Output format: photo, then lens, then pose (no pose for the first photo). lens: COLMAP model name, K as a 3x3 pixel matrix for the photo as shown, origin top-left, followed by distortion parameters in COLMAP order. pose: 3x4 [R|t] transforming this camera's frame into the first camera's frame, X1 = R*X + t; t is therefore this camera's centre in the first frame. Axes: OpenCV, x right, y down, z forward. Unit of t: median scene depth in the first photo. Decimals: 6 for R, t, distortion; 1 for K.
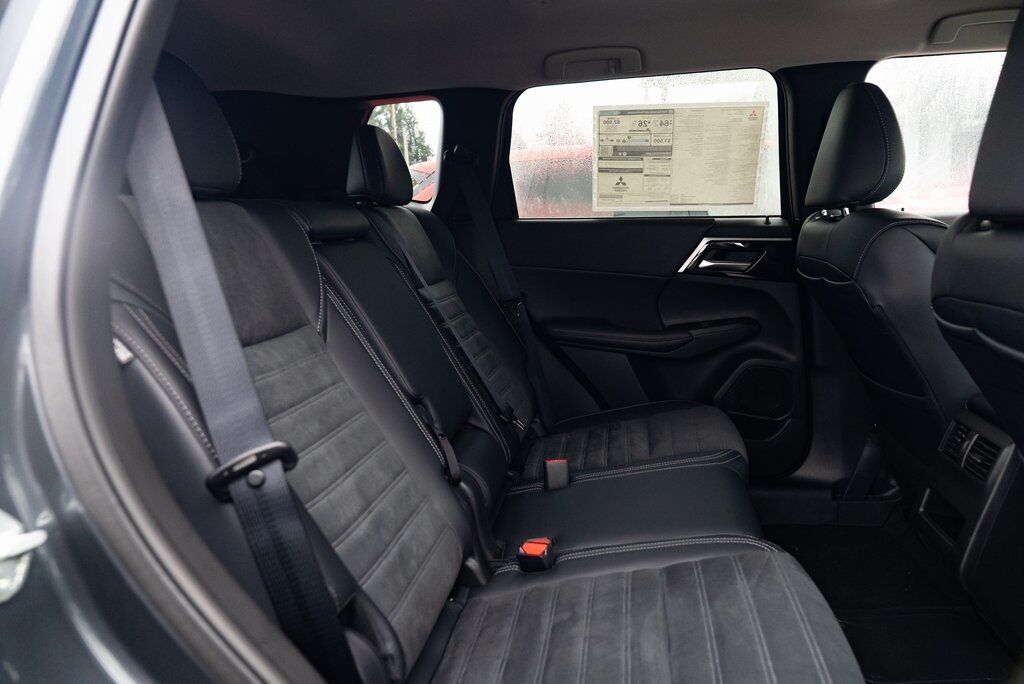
lens RADIAL K [[695.8, 0, 512.0], [0, 695.8, 342.0], [0, 0, 1]] dist [-0.039288, 0.024727]
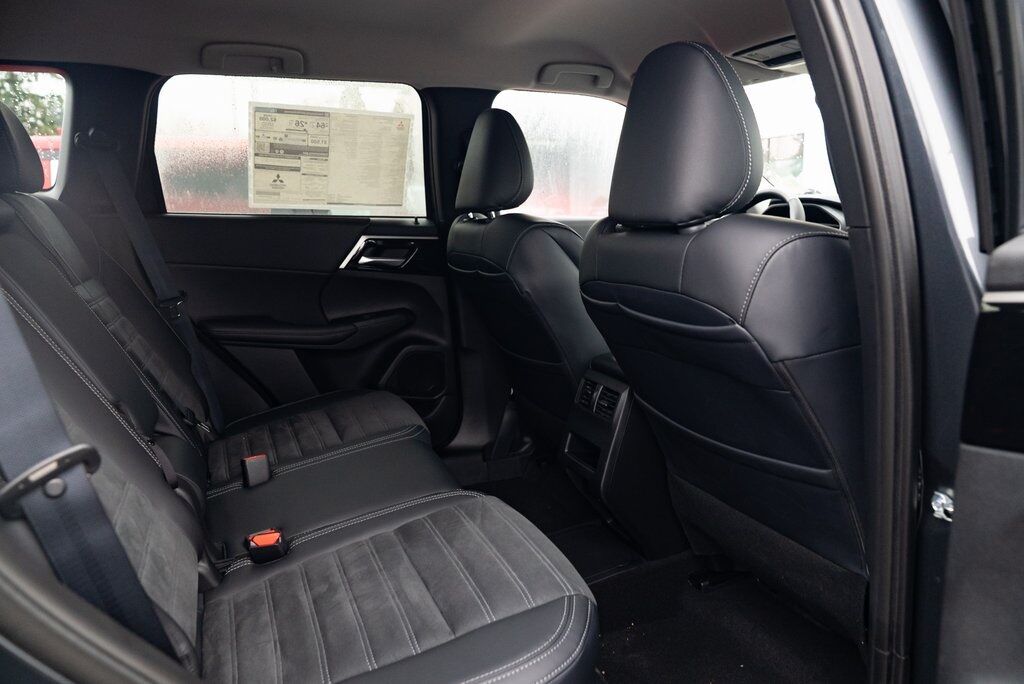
lens RADIAL K [[695.8, 0, 512.0], [0, 695.8, 342.0], [0, 0, 1]] dist [-0.039288, 0.024727]
pose [[0.846697, -0.062823, 0.528354, -0.126671], [0.062619, 0.997870, 0.018303, 0.010249], [-0.528378, 0.017588, 0.848827, -0.036141]]
